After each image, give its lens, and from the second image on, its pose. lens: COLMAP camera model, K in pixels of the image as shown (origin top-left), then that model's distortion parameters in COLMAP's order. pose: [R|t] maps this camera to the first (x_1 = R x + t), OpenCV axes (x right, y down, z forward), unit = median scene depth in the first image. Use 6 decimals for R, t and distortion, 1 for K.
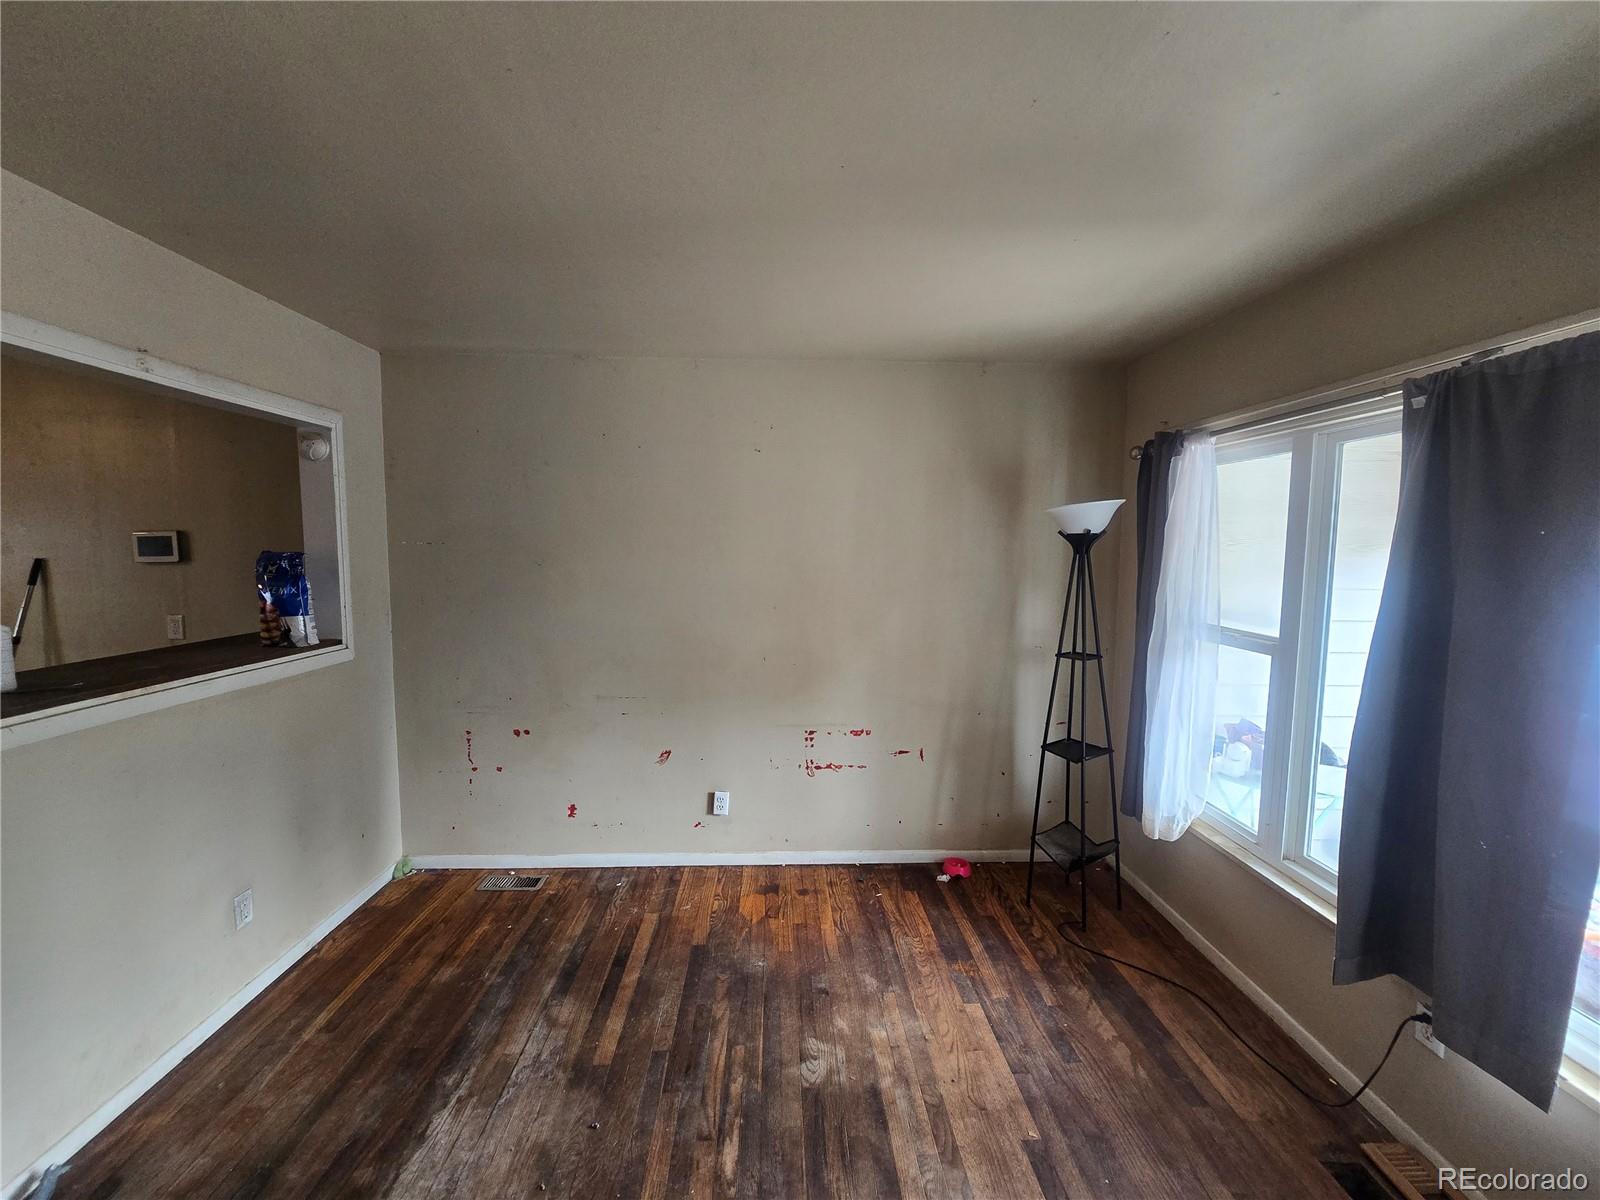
lens RADIAL K [[658.3, 0, 799.3], [0, 658.3, 598.9], [0, 0, 1]] dist [-0.005216, 0.002397]
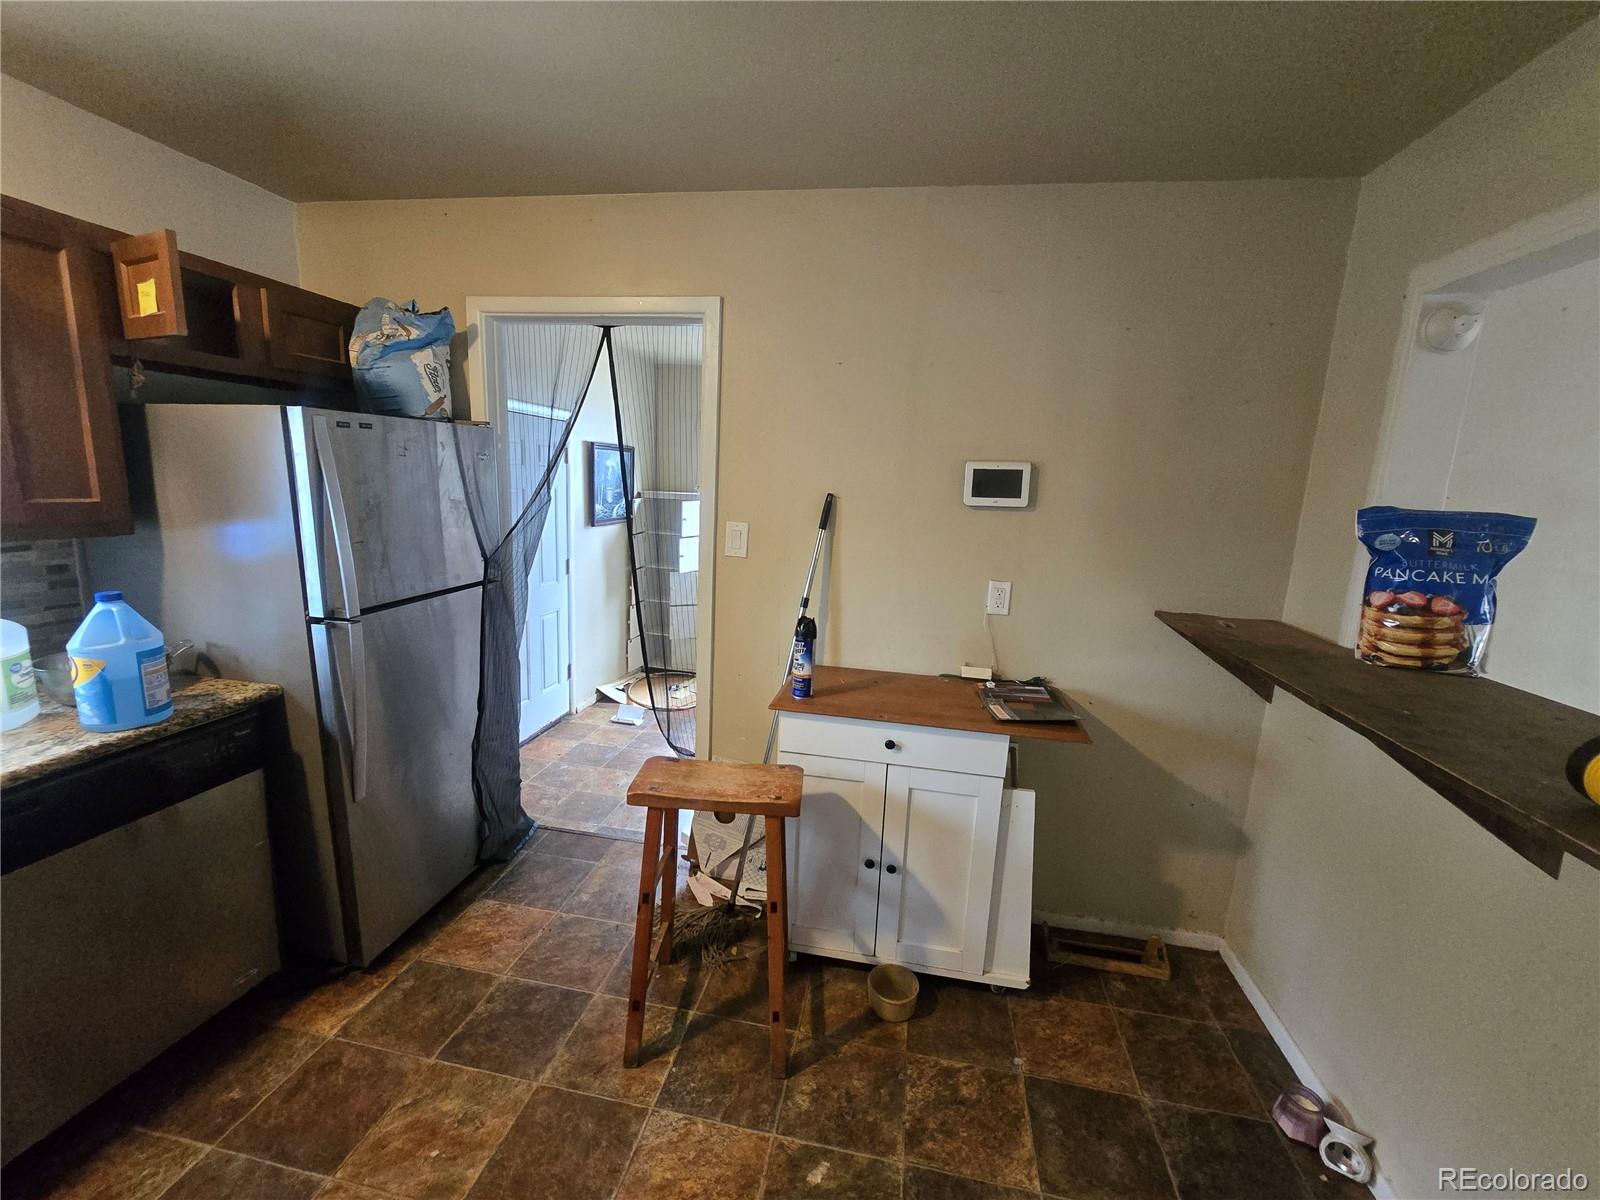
lens RADIAL K [[658.3, 0, 799.3], [0, 658.3, 598.9], [0, 0, 1]] dist [-0.005216, 0.002397]
pose [[0.975134, 0.075141, -0.208487, -1.032484], [-0.055572, 0.993615, 0.098191, -0.015330], [0.214534, -0.084163, 0.973084, 0.267308]]
